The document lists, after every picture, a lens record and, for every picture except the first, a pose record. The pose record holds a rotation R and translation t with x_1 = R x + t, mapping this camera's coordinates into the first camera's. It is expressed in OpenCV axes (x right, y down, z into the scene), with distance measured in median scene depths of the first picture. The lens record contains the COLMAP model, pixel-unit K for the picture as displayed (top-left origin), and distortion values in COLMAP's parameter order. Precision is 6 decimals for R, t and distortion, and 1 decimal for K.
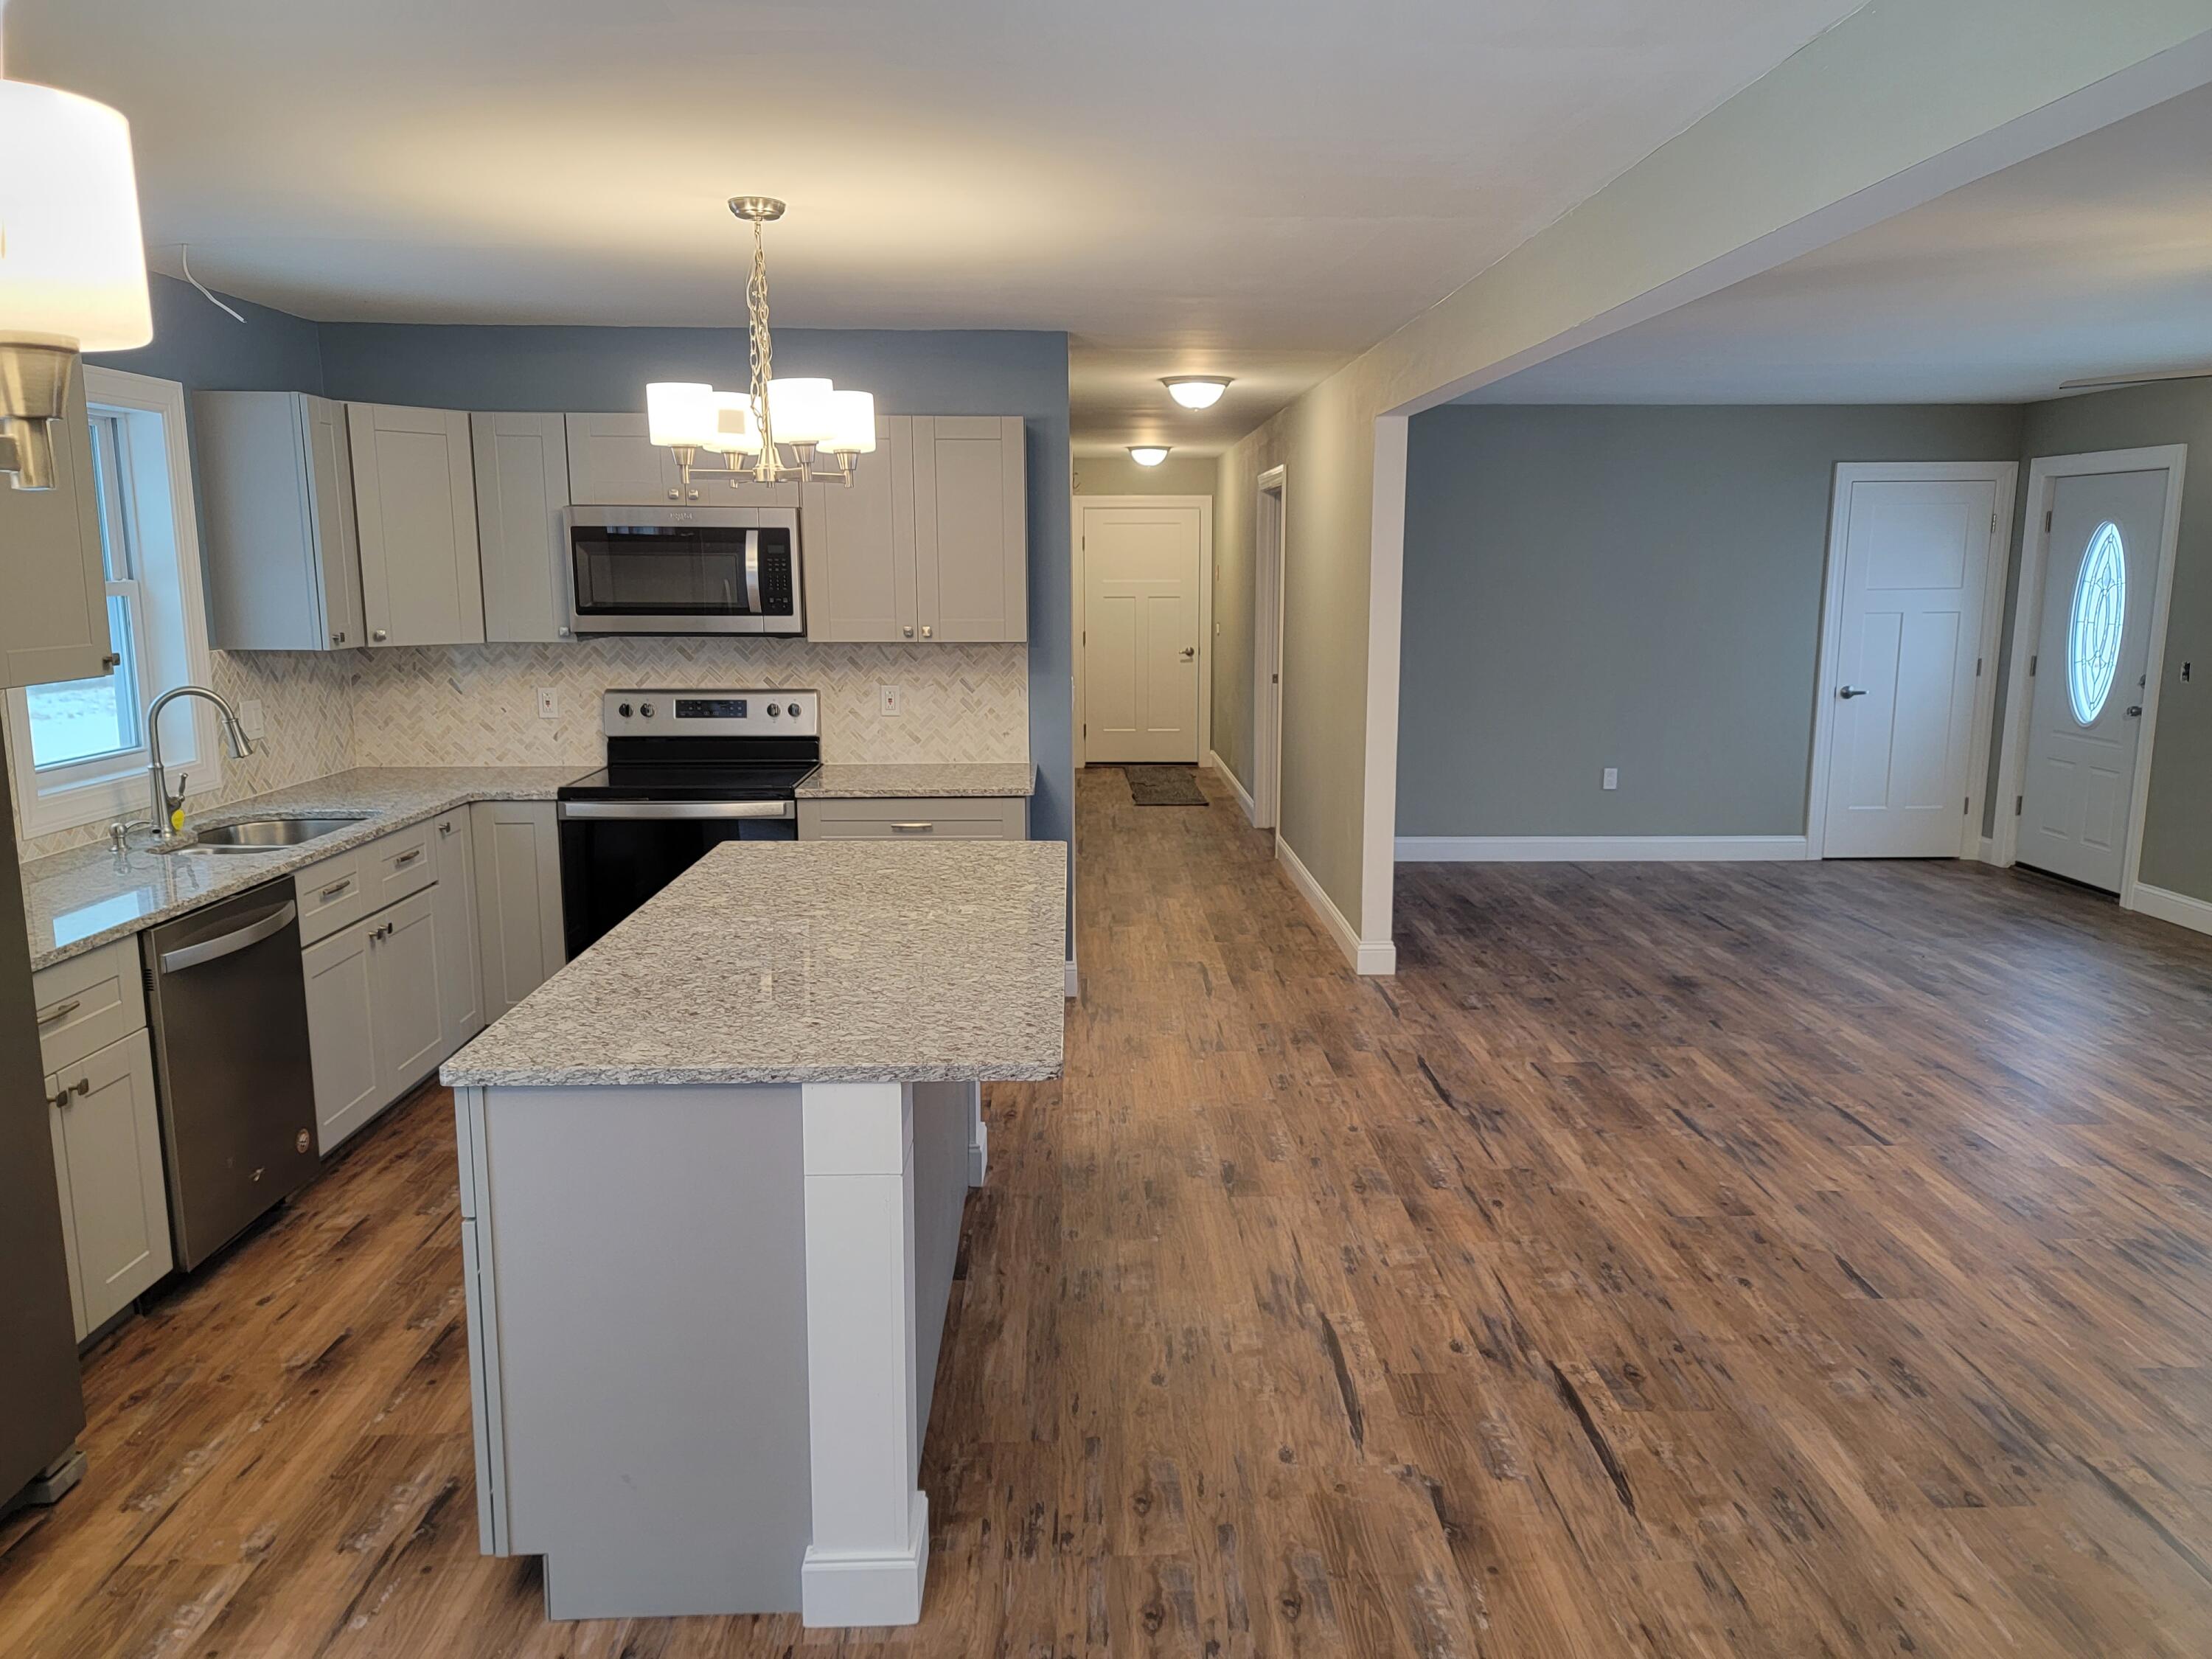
lens RADIAL K [[1538.3, 0, 1125.7], [0, 1538.3, 828.7], [0, 0, 1]] dist [0.079625, -0.072195]
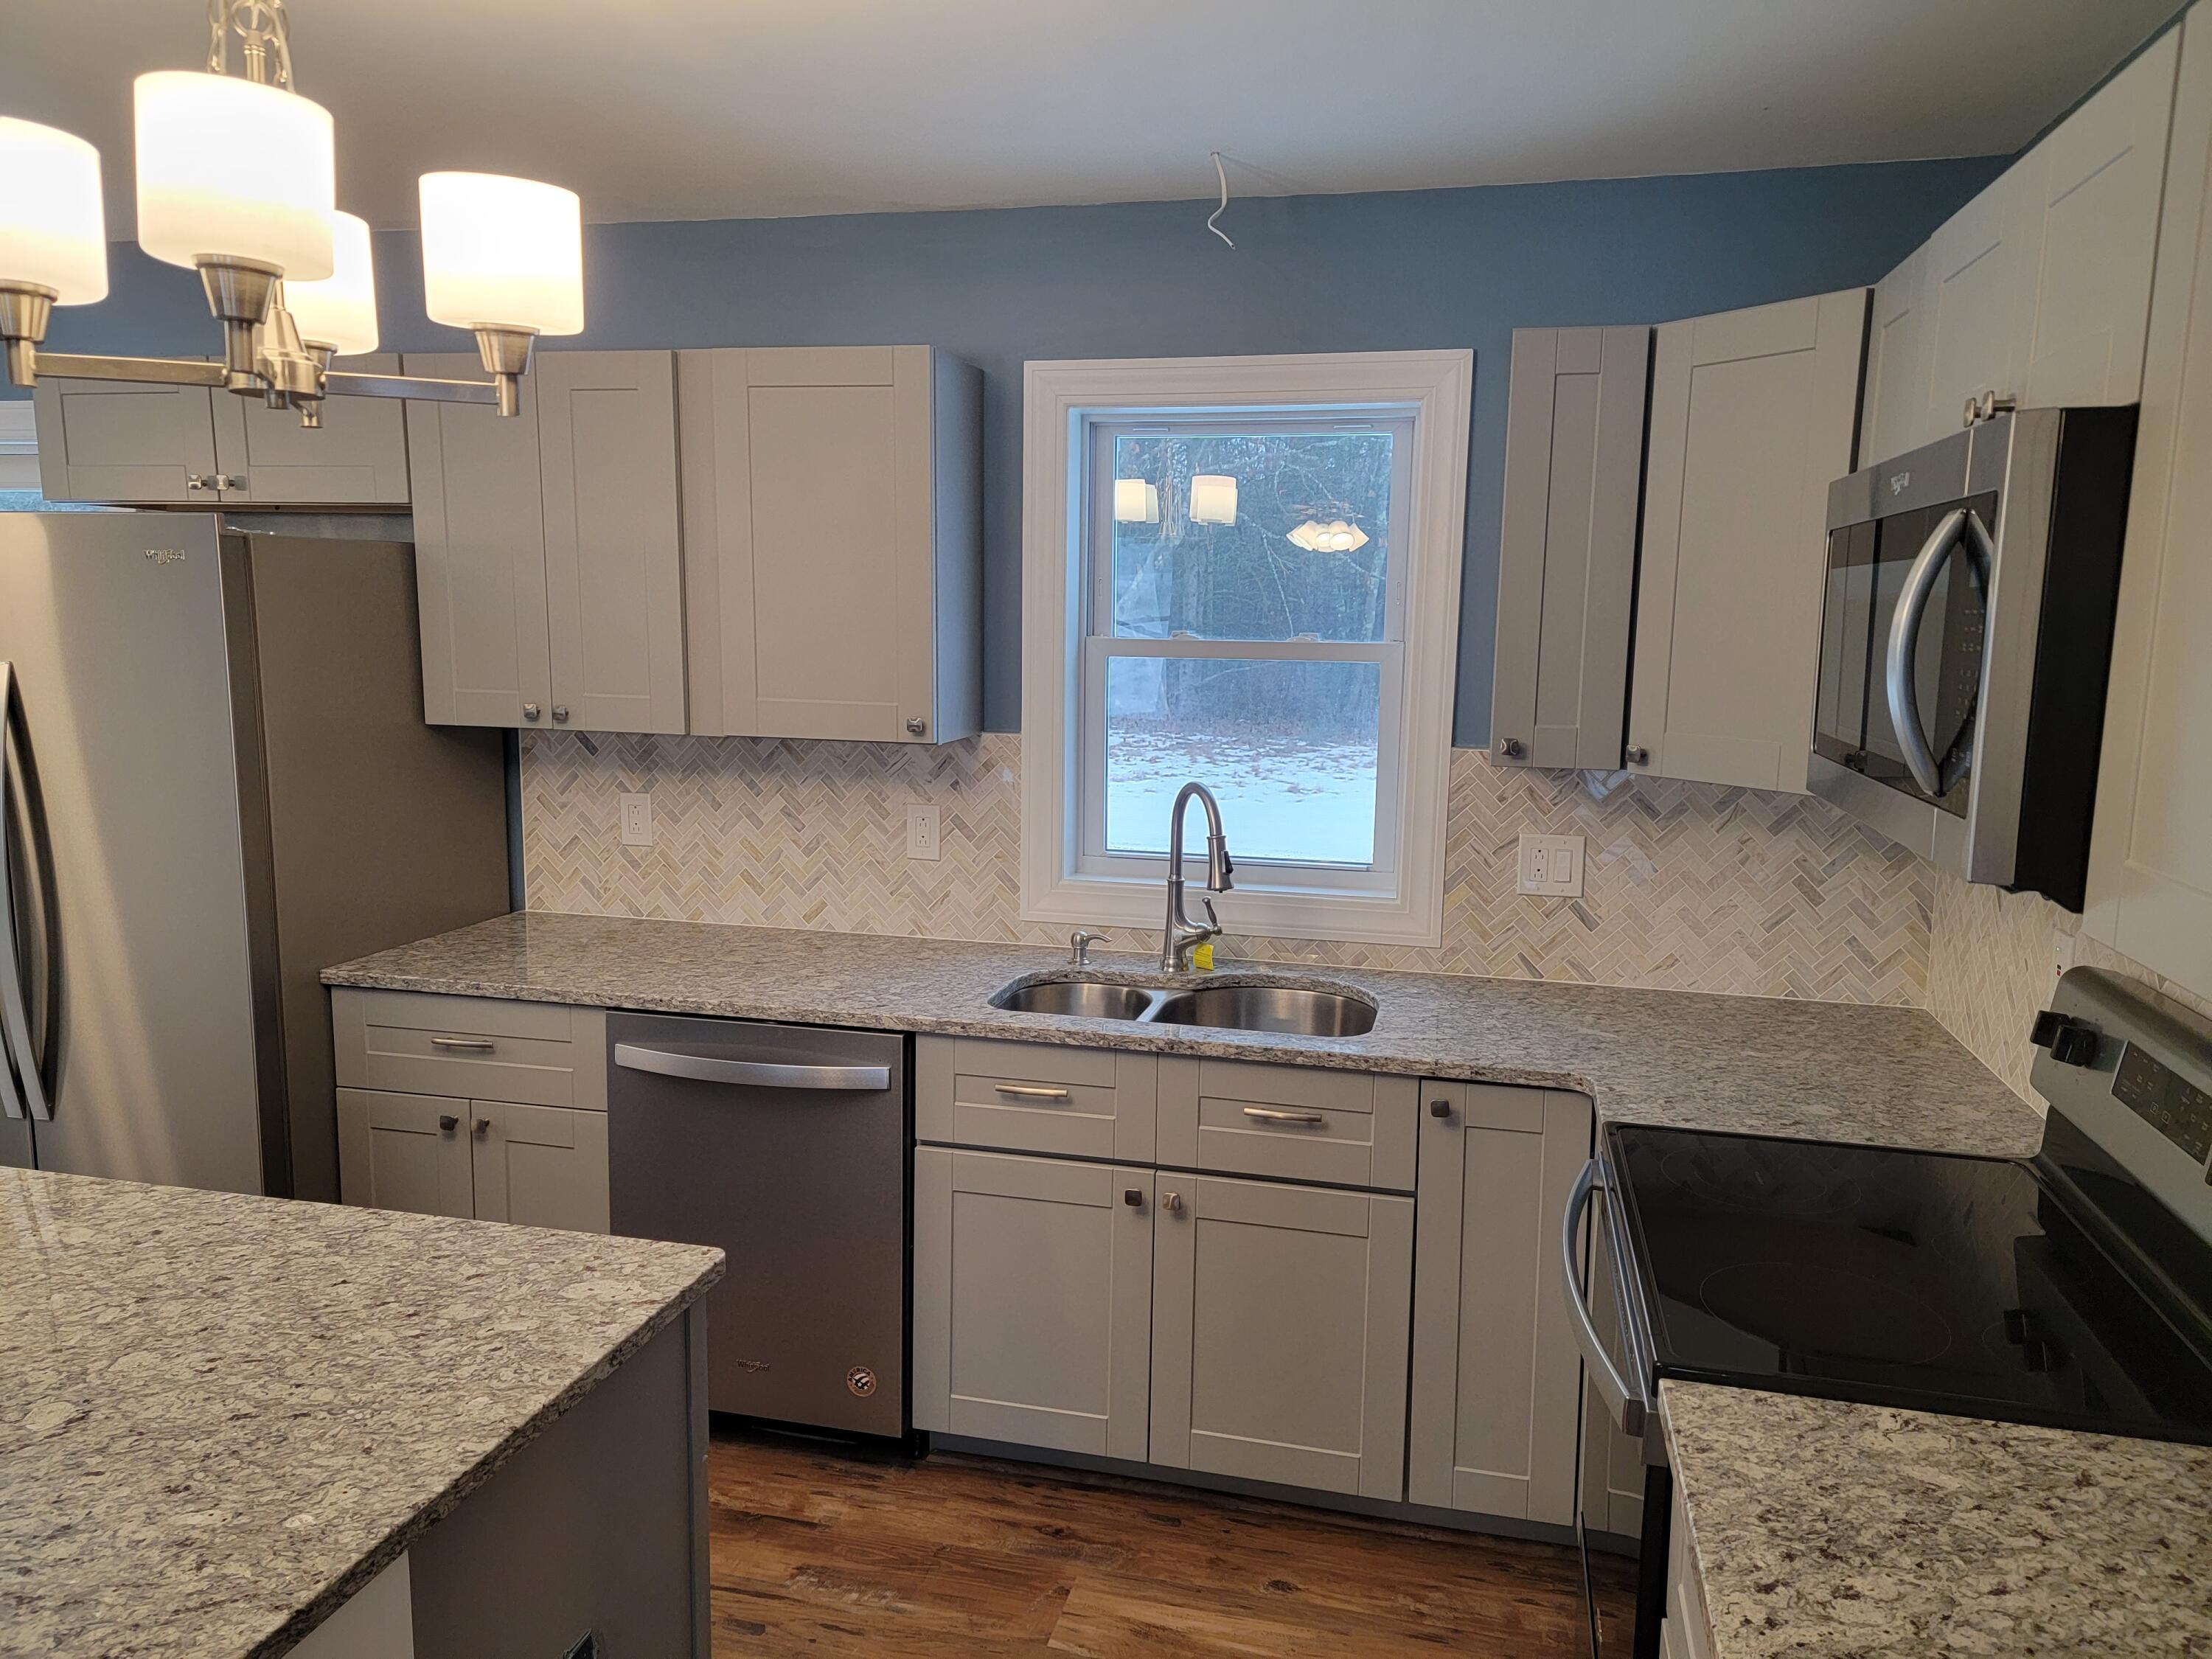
lens RADIAL K [[1538.3, 0, 1127.8], [0, 1538.3, 831.7], [0, 0, 1]] dist [0.079625, -0.072195]
pose [[-0.267335, 0.135470, -0.954034, 0.102562], [-0.180055, 0.965608, 0.187568, -0.200078], [0.946632, 0.221922, -0.233748, 1.154734]]
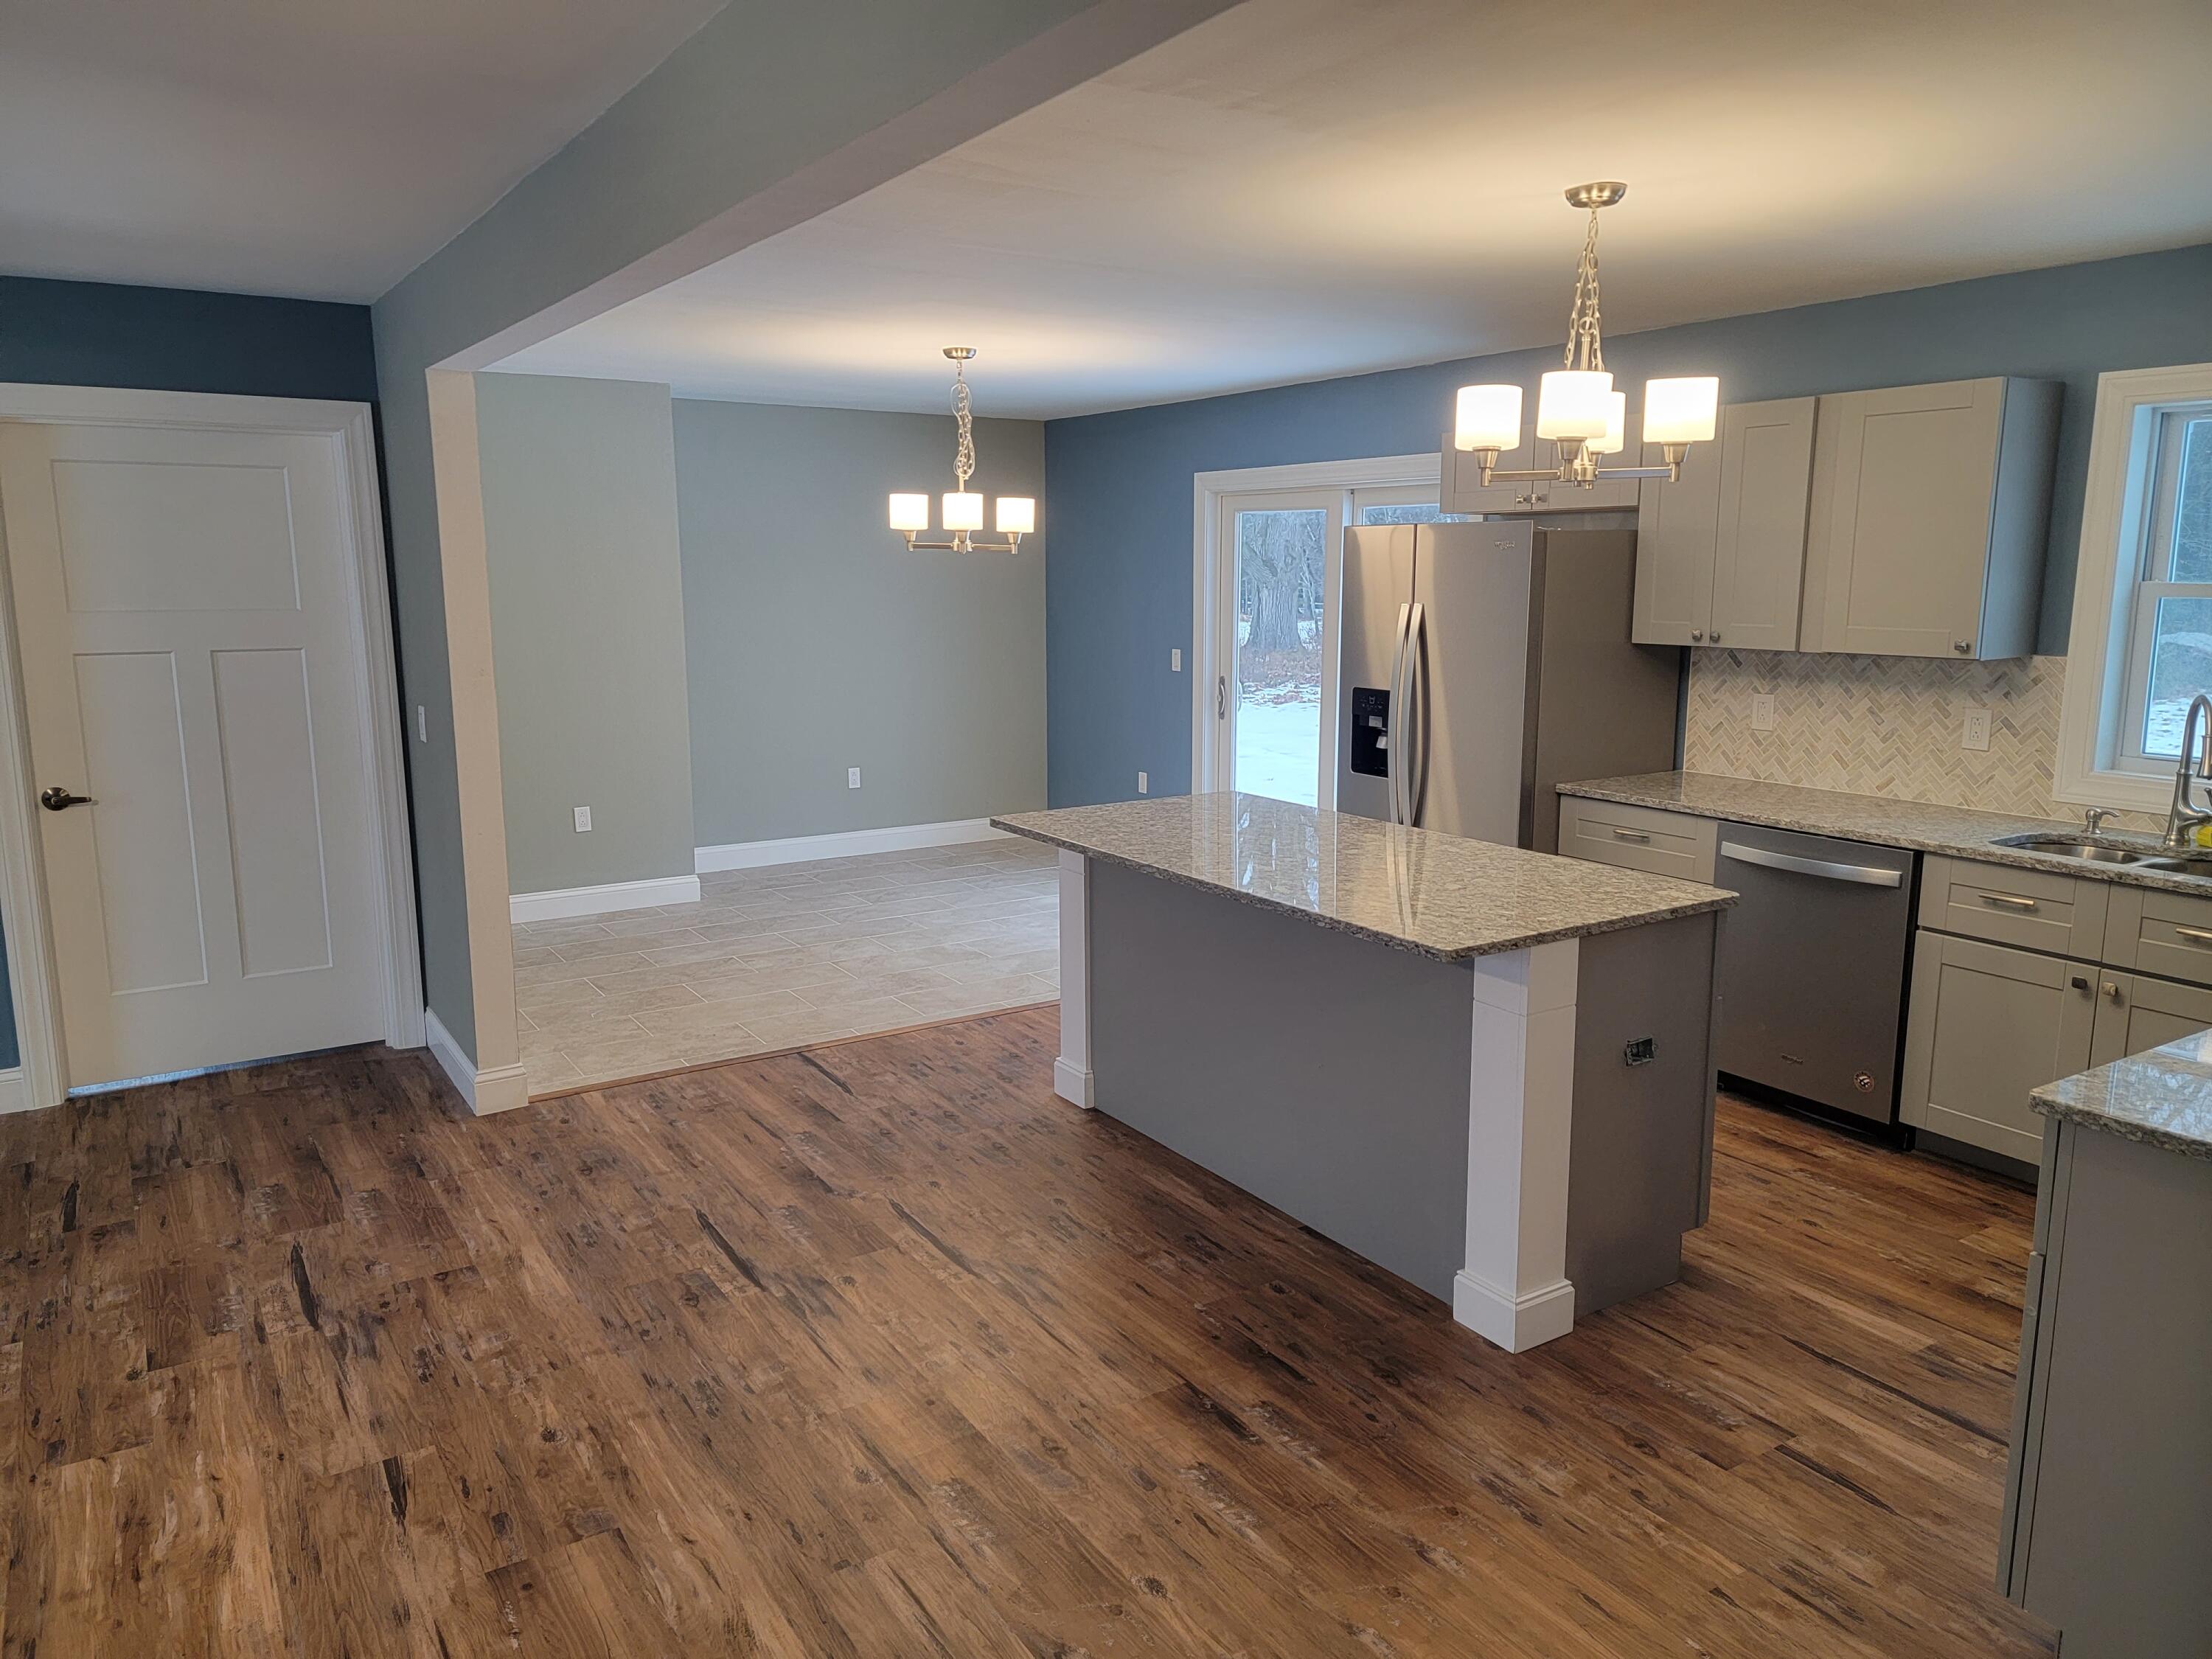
lens RADIAL K [[1538.3, 0, 1094.6], [0, 1538.3, 815.1], [0, 0, 1]] dist [0.079625, -0.072195]
pose [[-0.861250, 0.084519, -0.501104, 0.457864], [-0.085926, 0.947655, 0.307517, -0.258337], [0.500865, 0.307907, -0.808905, 1.467224]]
